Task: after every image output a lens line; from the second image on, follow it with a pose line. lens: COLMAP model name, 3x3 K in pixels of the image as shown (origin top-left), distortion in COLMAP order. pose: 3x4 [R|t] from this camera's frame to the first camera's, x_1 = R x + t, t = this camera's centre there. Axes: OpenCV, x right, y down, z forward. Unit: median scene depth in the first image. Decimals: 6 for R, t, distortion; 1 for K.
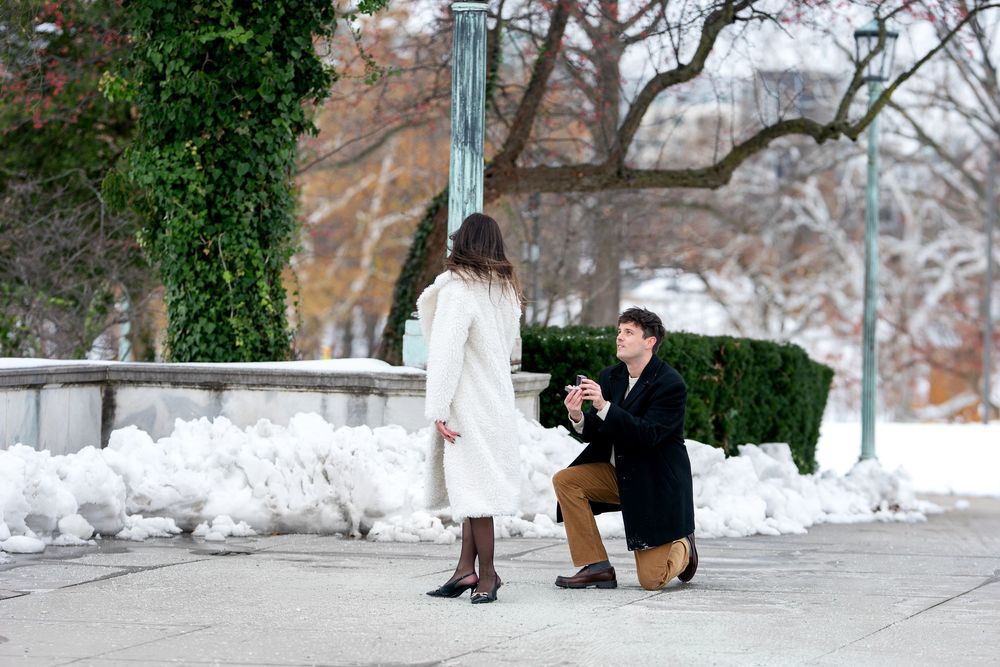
lens RADIAL K [[3721.7, 0, 520.5], [0, 3721.7, 334.2], [0, 0, 1]] dist [0.023063, 0.341080]
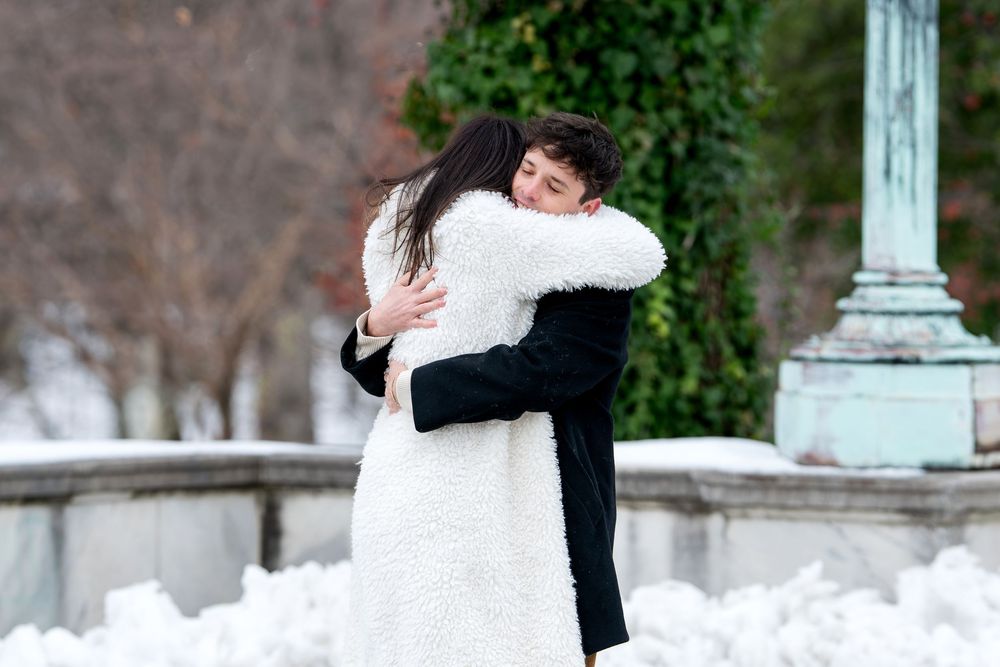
lens RADIAL K [[5100.1, 0, 501.1], [0, 5100.1, 427.0], [0, 0, 1]] dist [0.015586, 1.893895]
pose [[0.938293, -0.004373, -0.345814, 0.154150], [0.010713, 0.999808, 0.016423, -0.006136], [0.345676, -0.019114, 0.938159, 0.328835]]
